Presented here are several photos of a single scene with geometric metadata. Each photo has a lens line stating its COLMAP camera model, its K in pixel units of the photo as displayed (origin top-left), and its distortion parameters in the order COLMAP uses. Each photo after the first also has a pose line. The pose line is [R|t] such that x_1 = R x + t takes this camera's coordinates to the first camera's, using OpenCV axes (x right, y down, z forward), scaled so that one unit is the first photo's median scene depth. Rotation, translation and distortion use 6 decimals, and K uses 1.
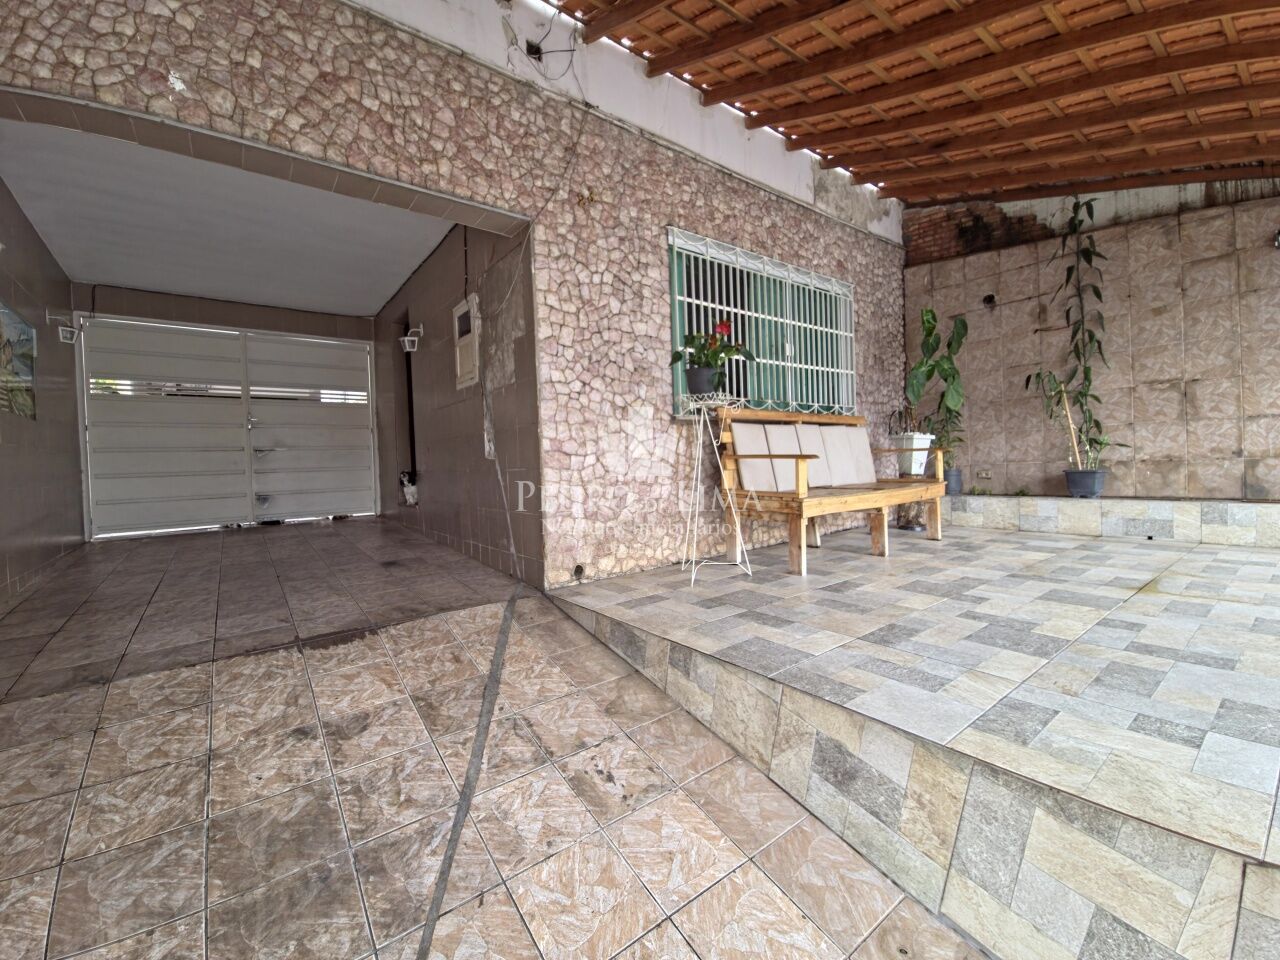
lens RADIAL K [[533.1, 0, 640.3], [0, 533.1, 471.8], [0, 0, 1]] dist [0.011373, -0.007078]
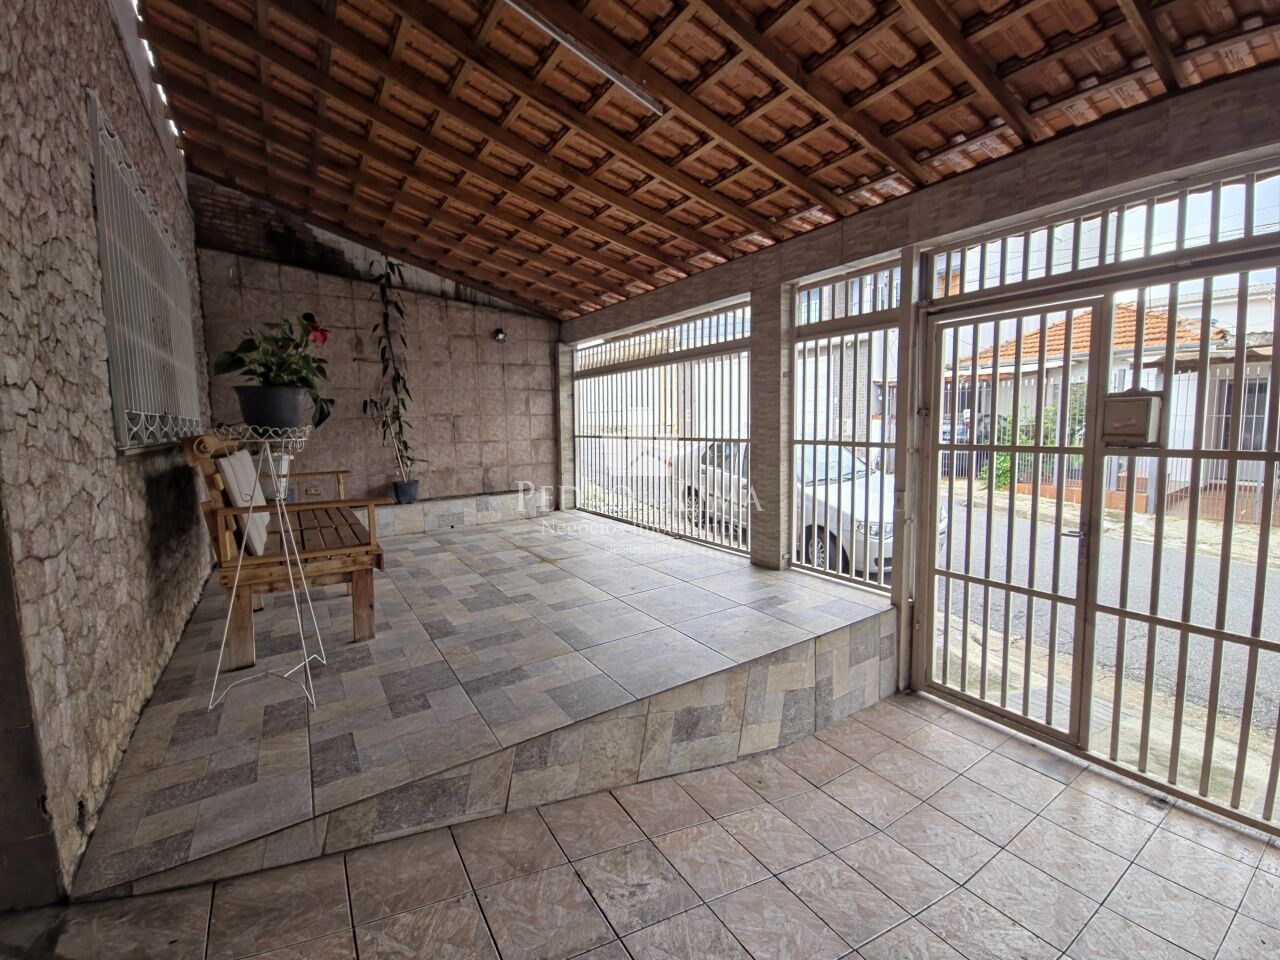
lens RADIAL K [[533.1, 0, 639.8], [0, 533.1, 472.5], [0, 0, 1]] dist [0.011373, -0.007078]
pose [[0.074991, -0.064997, 0.995064, -0.420813], [0.040620, 0.997244, 0.062078, -0.089987], [-0.996357, 0.035764, 0.077425, 0.408242]]
